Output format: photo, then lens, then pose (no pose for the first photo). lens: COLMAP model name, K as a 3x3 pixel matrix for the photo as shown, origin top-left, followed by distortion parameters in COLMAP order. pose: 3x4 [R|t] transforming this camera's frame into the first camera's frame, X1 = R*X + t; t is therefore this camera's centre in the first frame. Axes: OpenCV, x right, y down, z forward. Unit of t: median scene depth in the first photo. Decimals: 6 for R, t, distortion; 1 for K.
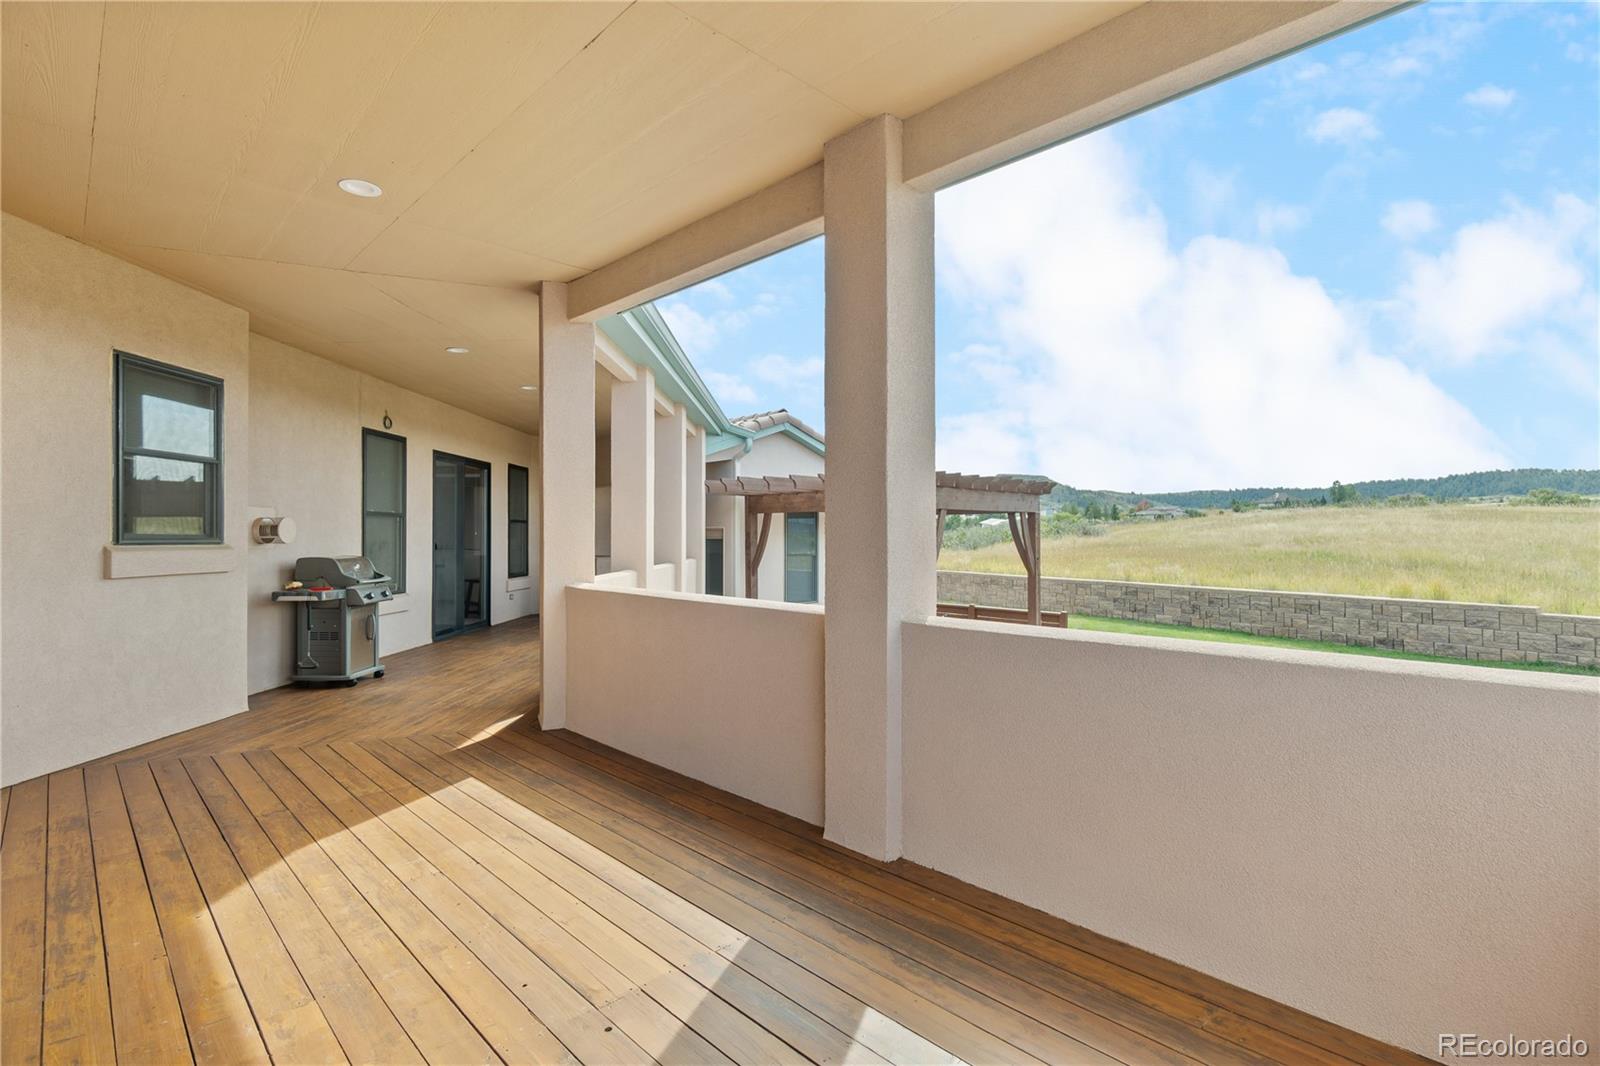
lens RADIAL K [[750.8, 0, 799.8], [0, 750.8, 539.5], [0, 0, 1]] dist [0.000227, 0.000002]
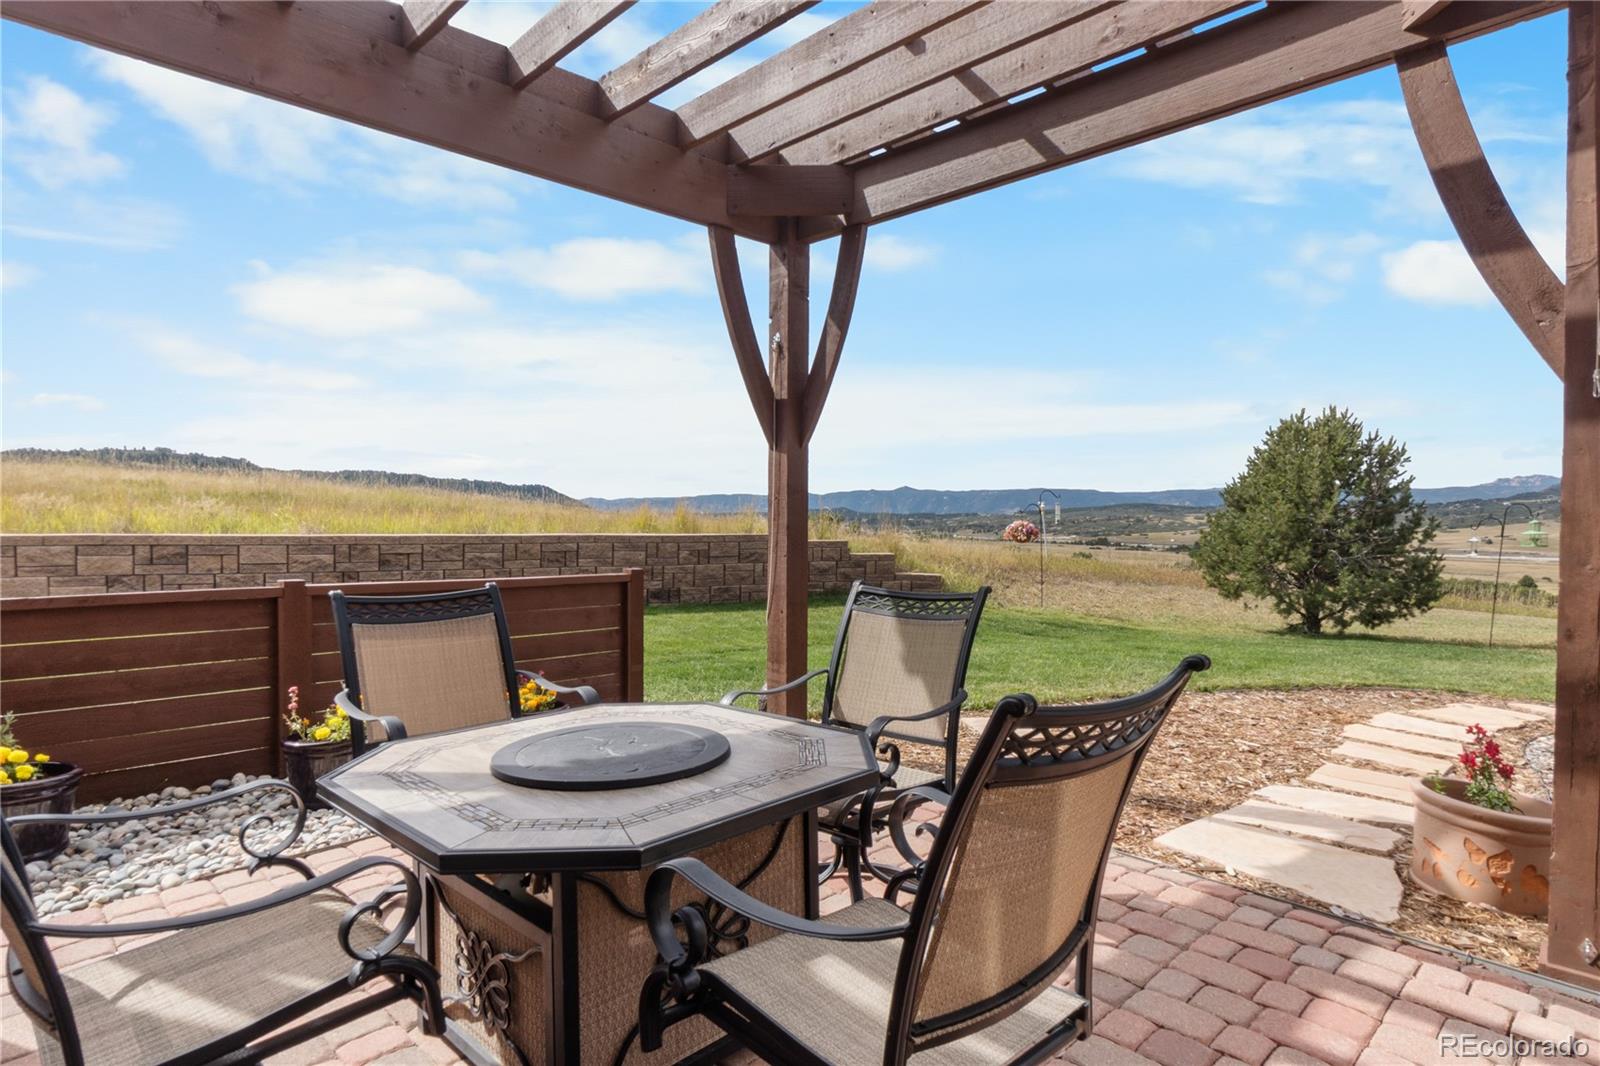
lens RADIAL K [[879.5, 0, 800.5], [0, 879.5, 530.2], [0, 0, 1]] dist [-0.000254, -0.000021]
pose [[-0.012059, -0.017591, 0.999773, -0.059129], [-0.006538, 0.999825, 0.017513, 0.056327], [-0.999906, -0.006325, -0.012172, 0.831985]]
